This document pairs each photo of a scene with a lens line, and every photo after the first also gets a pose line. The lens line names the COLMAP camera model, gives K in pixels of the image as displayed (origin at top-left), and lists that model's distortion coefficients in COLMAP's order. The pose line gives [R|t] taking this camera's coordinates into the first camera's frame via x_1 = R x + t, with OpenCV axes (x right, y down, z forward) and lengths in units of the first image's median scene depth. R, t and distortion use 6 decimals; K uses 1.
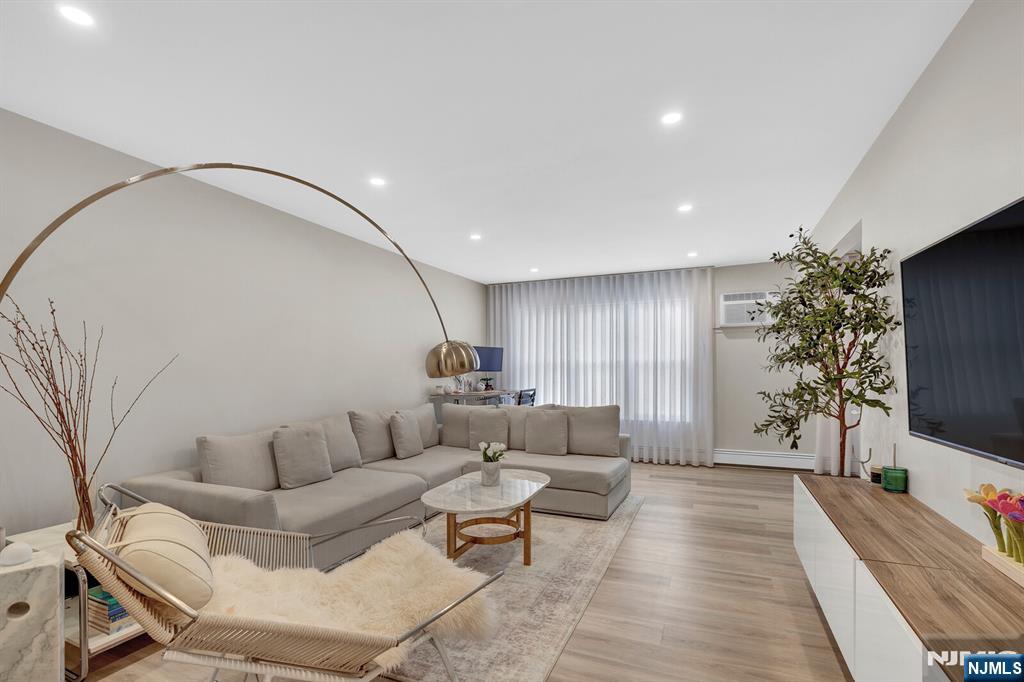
lens RADIAL K [[466.9, 0, 513.4], [0, 466.9, 367.5], [0, 0, 1]] dist [-0.000090, -0.000129]
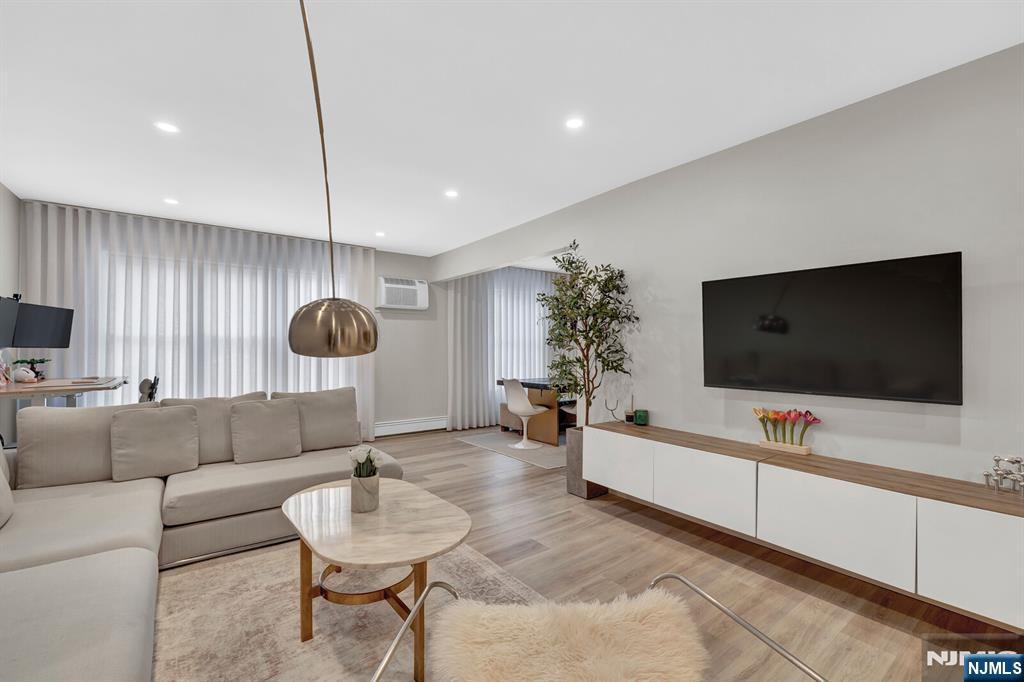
lens RADIAL K [[436.0, 0, 506.5], [0, 436.0, 345.5], [0, 0, 1]] dist [-0.000074, -0.000075]
pose [[0.505570, 0.010646, 0.862720, -0.286035], [-0.008604, 0.999936, -0.007296, 0.005091], [-0.862743, -0.003734, 0.505629, 0.273697]]
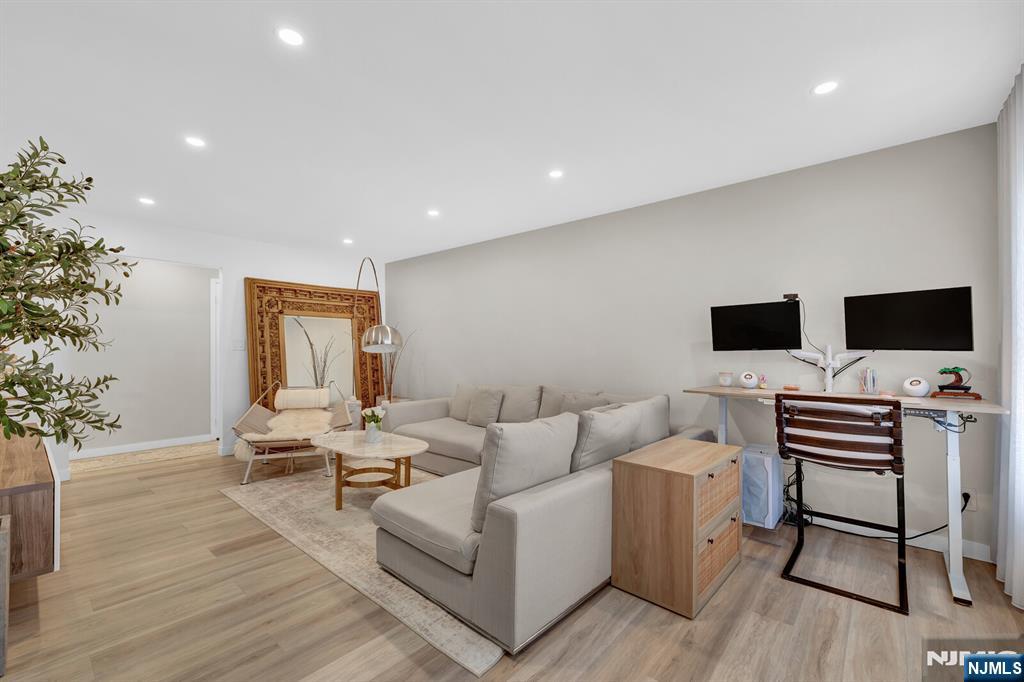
lens RADIAL K [[436.0, 0, 506.5], [0, 436.0, 345.5], [0, 0, 1]] dist [-0.000074, -0.000075]
pose [[-0.314418, -0.002469, -0.949281, 0.518245], [0.002524, 0.999991, -0.003437, 0.002222], [0.949281, -0.003477, -0.314409, 0.950672]]
